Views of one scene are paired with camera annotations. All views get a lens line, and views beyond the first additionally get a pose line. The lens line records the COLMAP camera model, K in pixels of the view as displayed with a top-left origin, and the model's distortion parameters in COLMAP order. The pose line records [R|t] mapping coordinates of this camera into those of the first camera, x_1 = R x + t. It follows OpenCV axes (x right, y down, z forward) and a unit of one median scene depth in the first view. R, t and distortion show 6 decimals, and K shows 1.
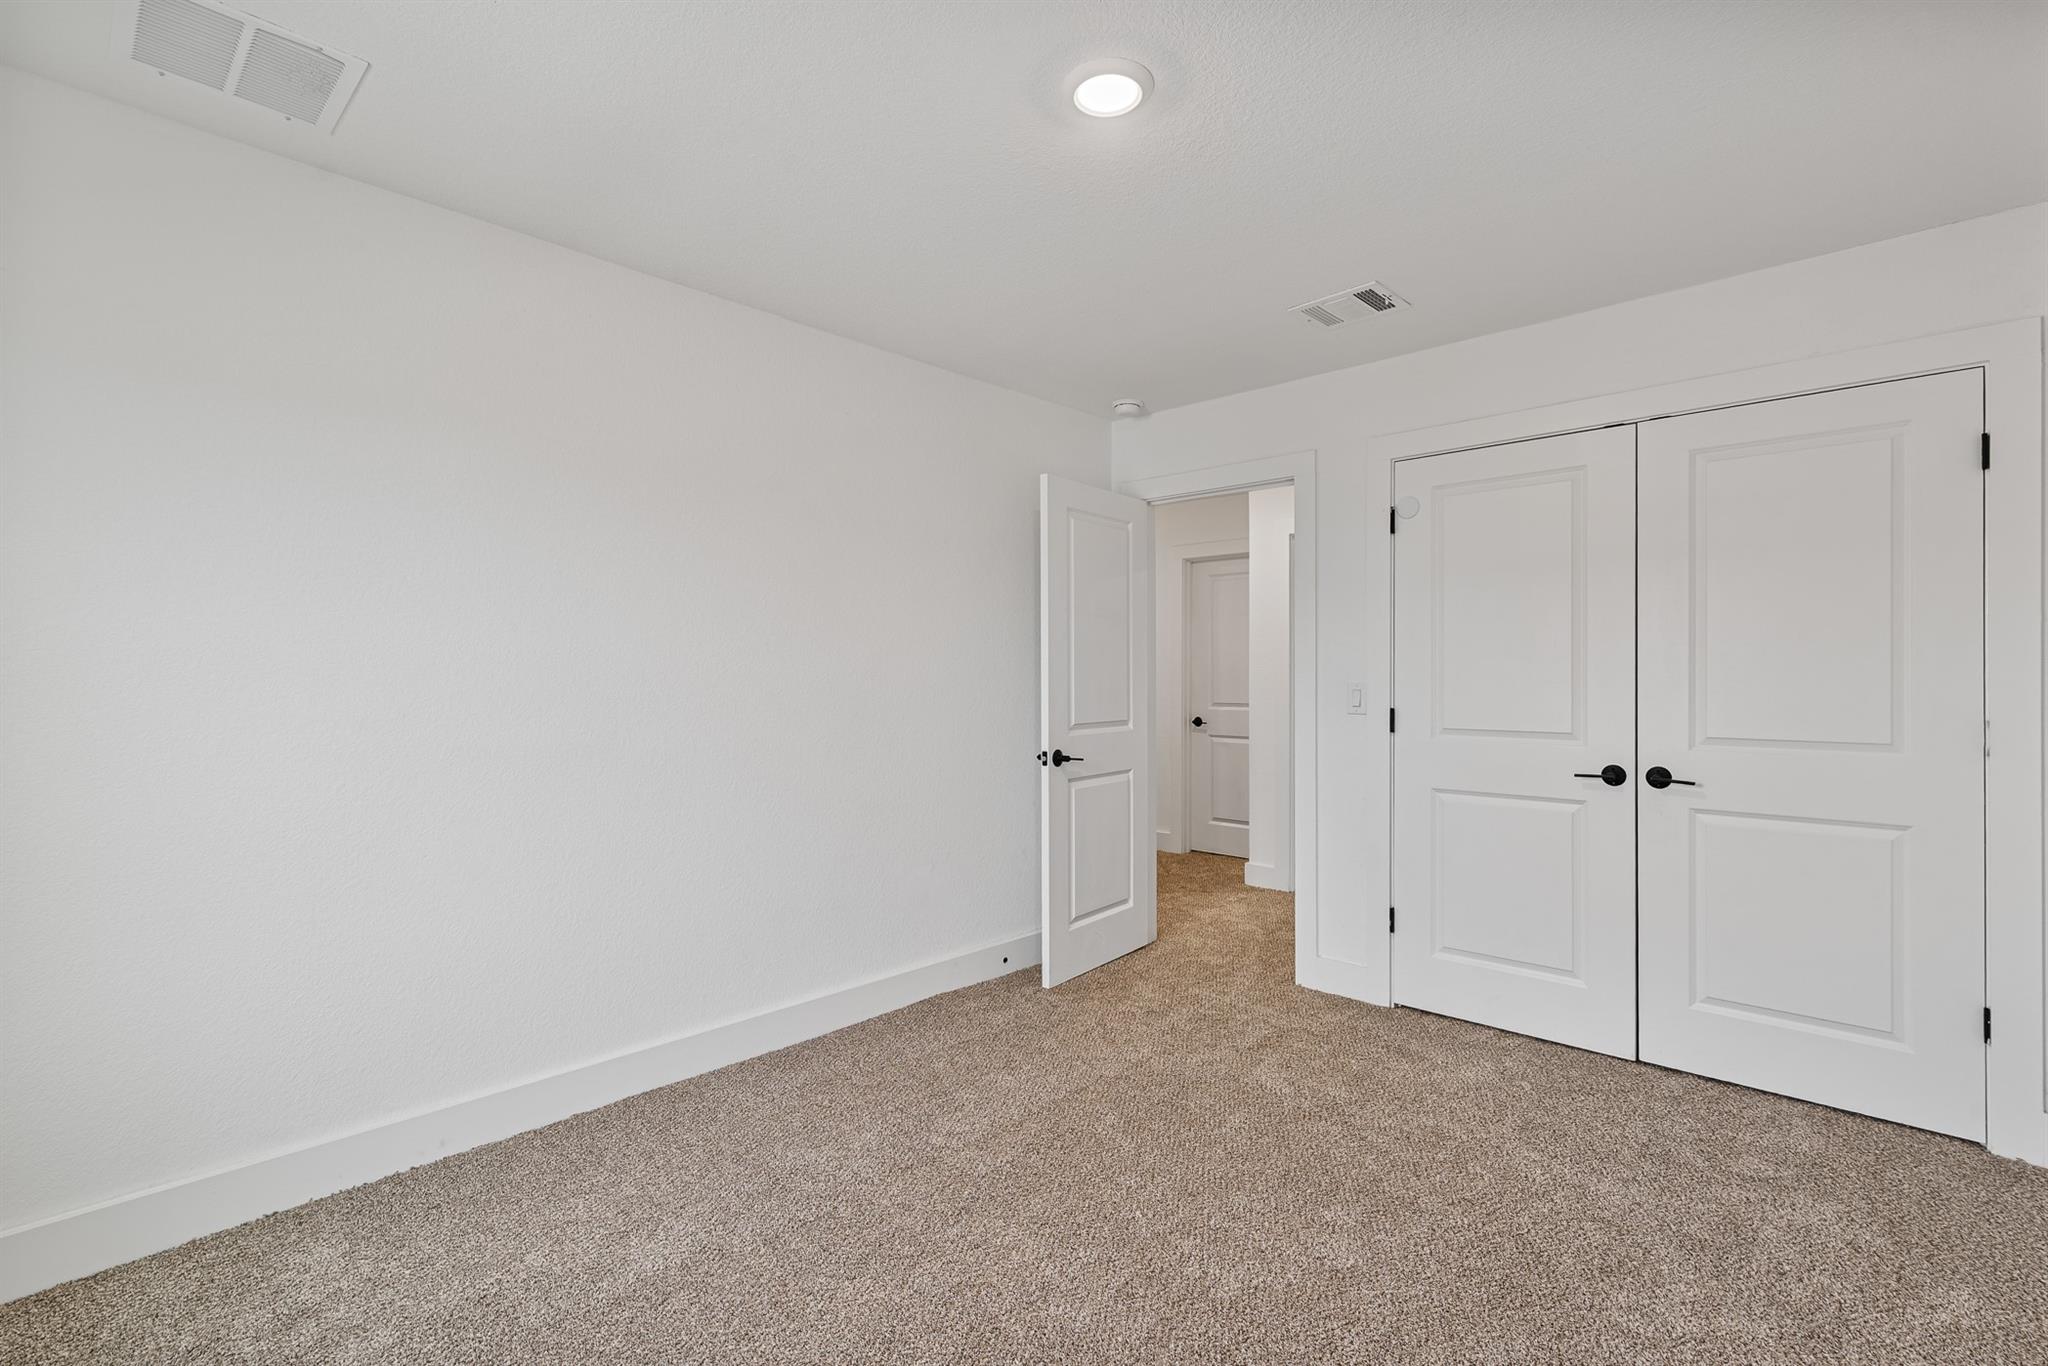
lens RADIAL K [[874.5, 0, 1024.7], [0, 874.5, 692.1], [0, 0, 1]] dist [-0.000965, -0.000172]
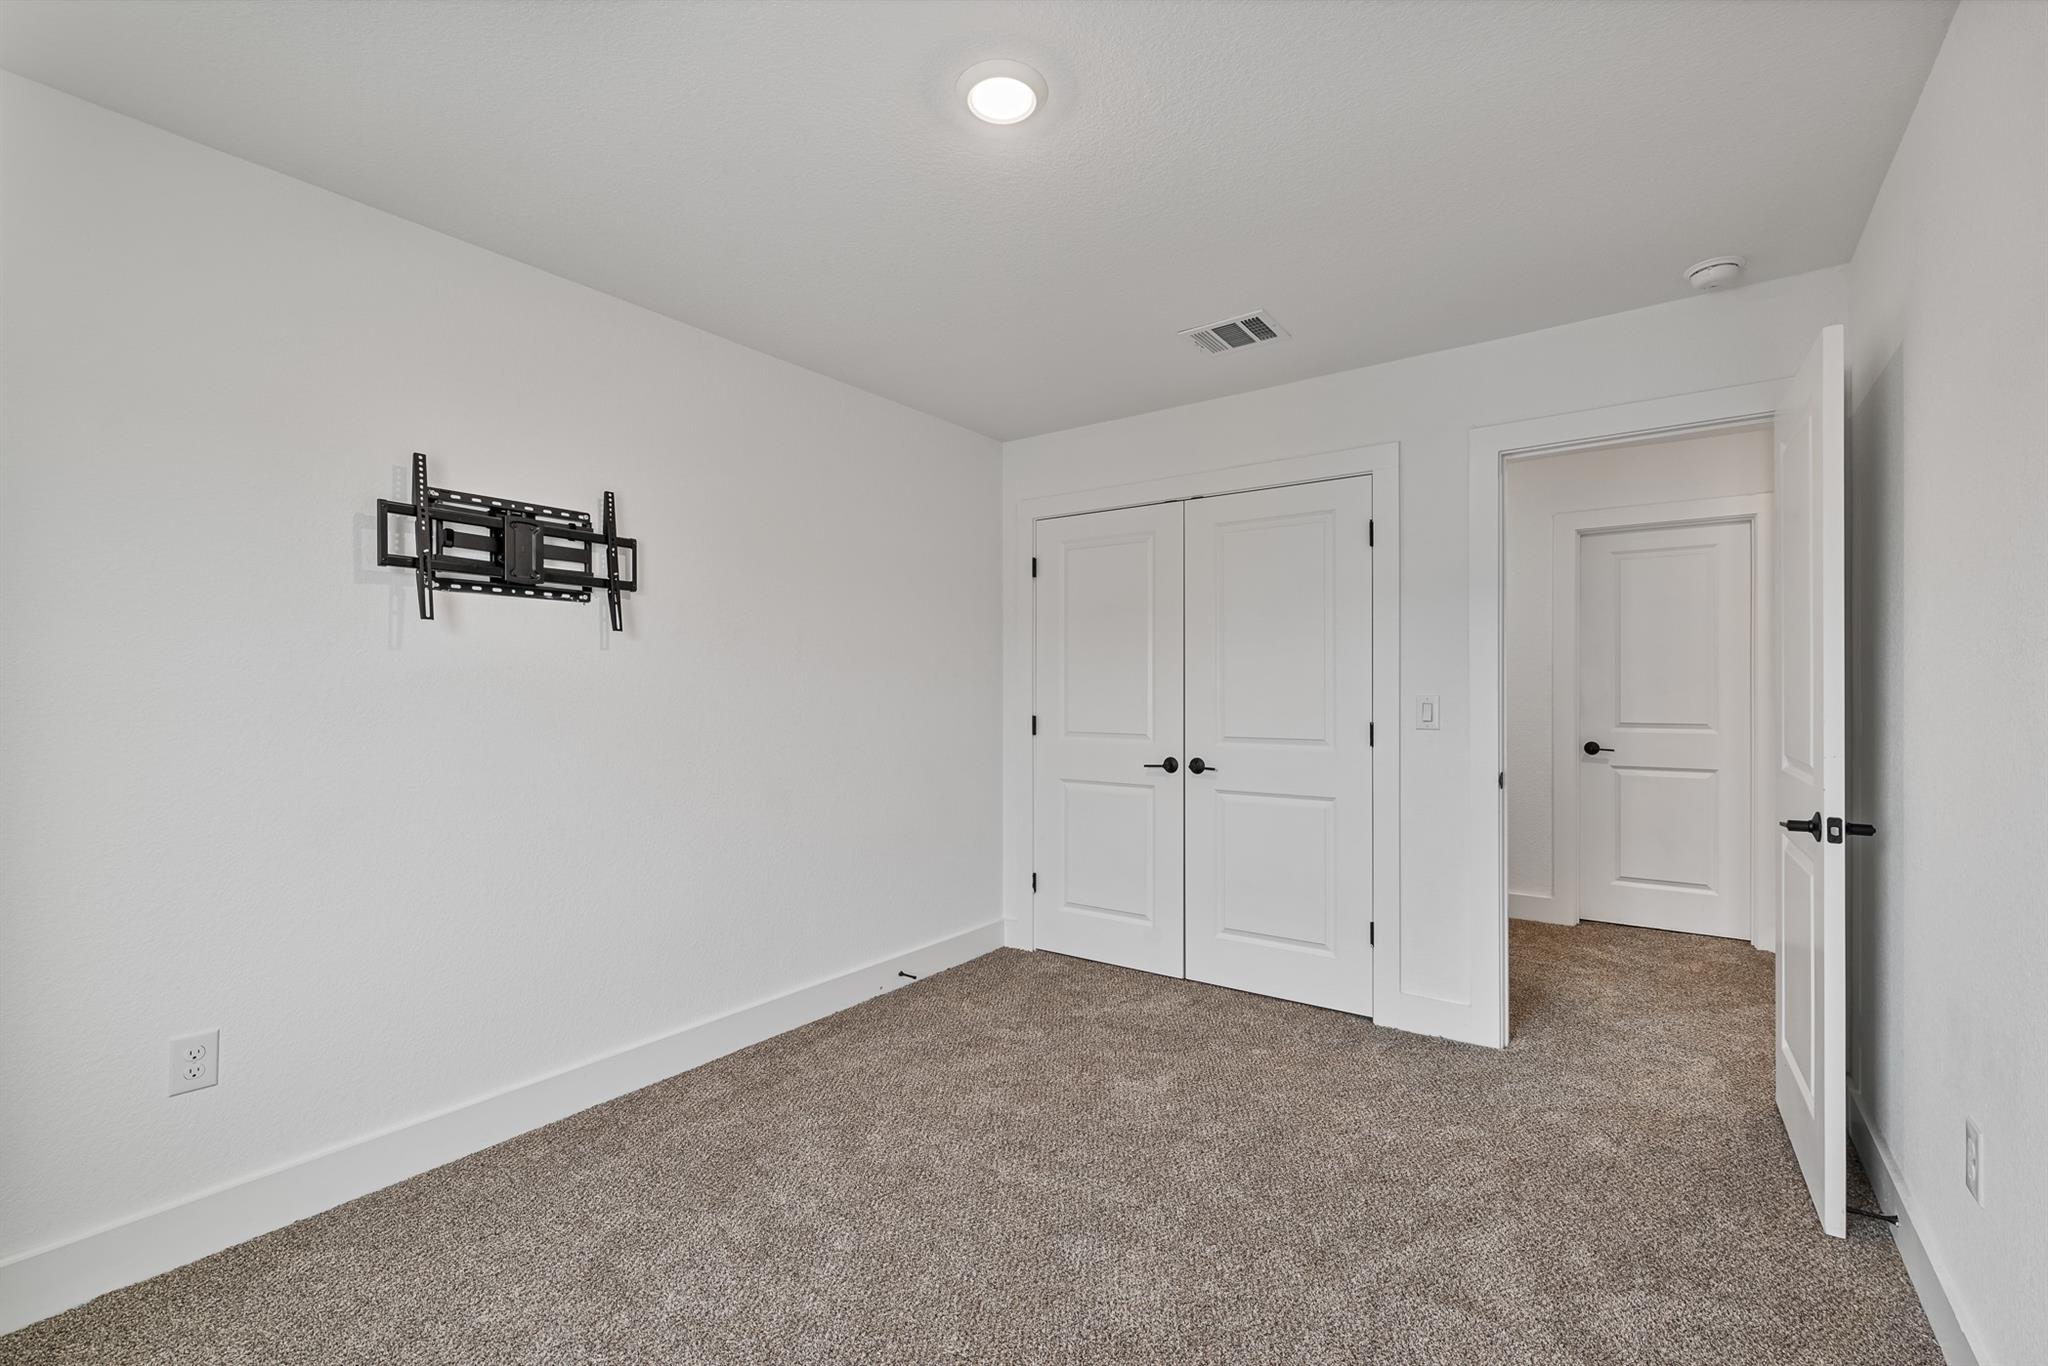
lens RADIAL K [[880.4, 0, 1039.6], [0, 880.4, 717.8], [0, 0, 1]] dist [0.032047, -0.000096]
pose [[0.991875, 0.001083, 0.127214, 0.305887], [-0.002465, 0.999940, 0.010710, 0.009193], [-0.127194, -0.010936, 0.991818, -0.302436]]
